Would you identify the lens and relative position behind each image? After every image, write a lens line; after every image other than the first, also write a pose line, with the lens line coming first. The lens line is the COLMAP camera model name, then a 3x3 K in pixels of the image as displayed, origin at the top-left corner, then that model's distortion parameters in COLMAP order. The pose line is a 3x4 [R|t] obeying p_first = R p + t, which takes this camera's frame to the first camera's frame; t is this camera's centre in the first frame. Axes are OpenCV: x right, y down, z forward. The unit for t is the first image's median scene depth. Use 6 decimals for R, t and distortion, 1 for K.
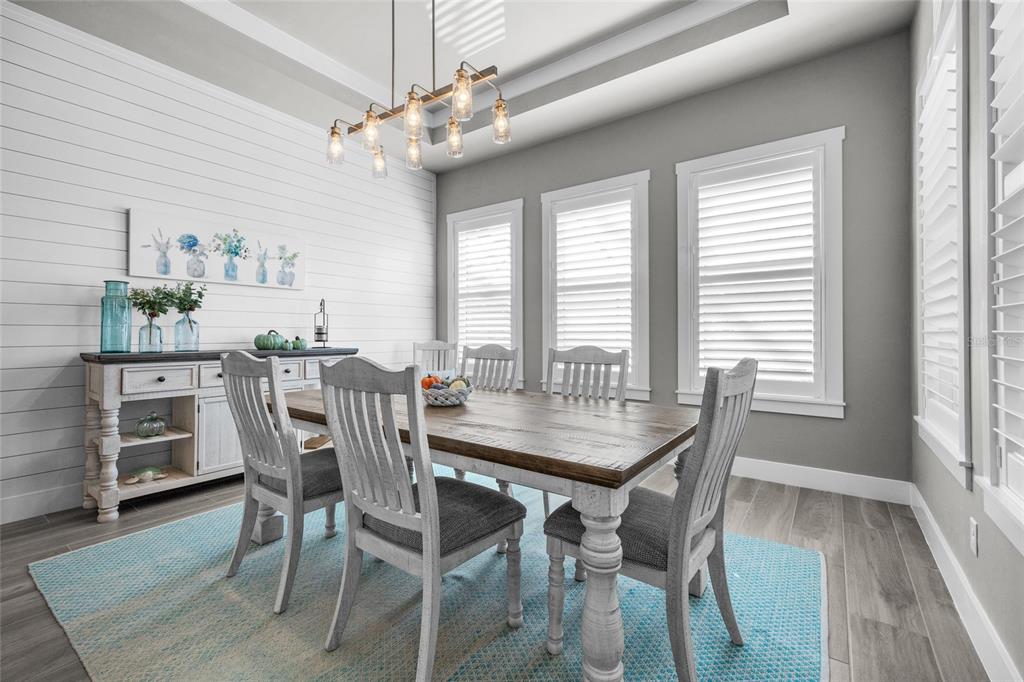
lens RADIAL K [[434.4, 0, 510.1], [0, 434.4, 335.3], [0, 0, 1]] dist [0.000230, 0.000017]
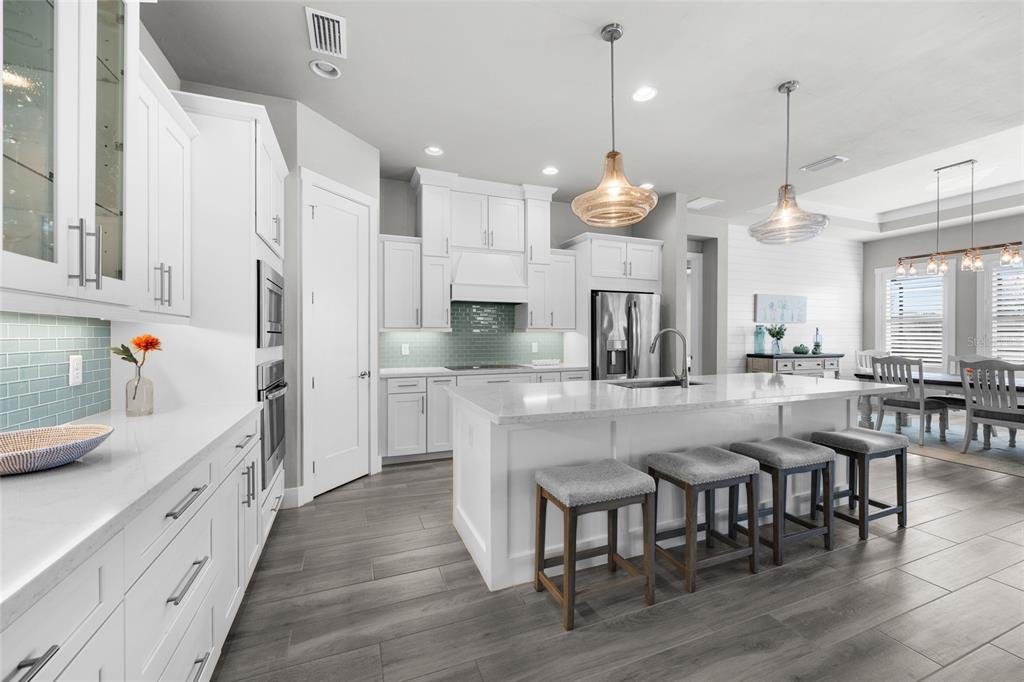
lens RADIAL K [[409.0, 0, 514.2], [0, 409.0, 339.9], [0, 0, 1]] dist [-0.000938, -0.000081]
pose [[0.845748, 0.004599, -0.533563, -0.679491], [-0.003800, 0.999989, 0.002596, -0.033424], [0.533570, -0.000168, 0.845756, -1.377508]]
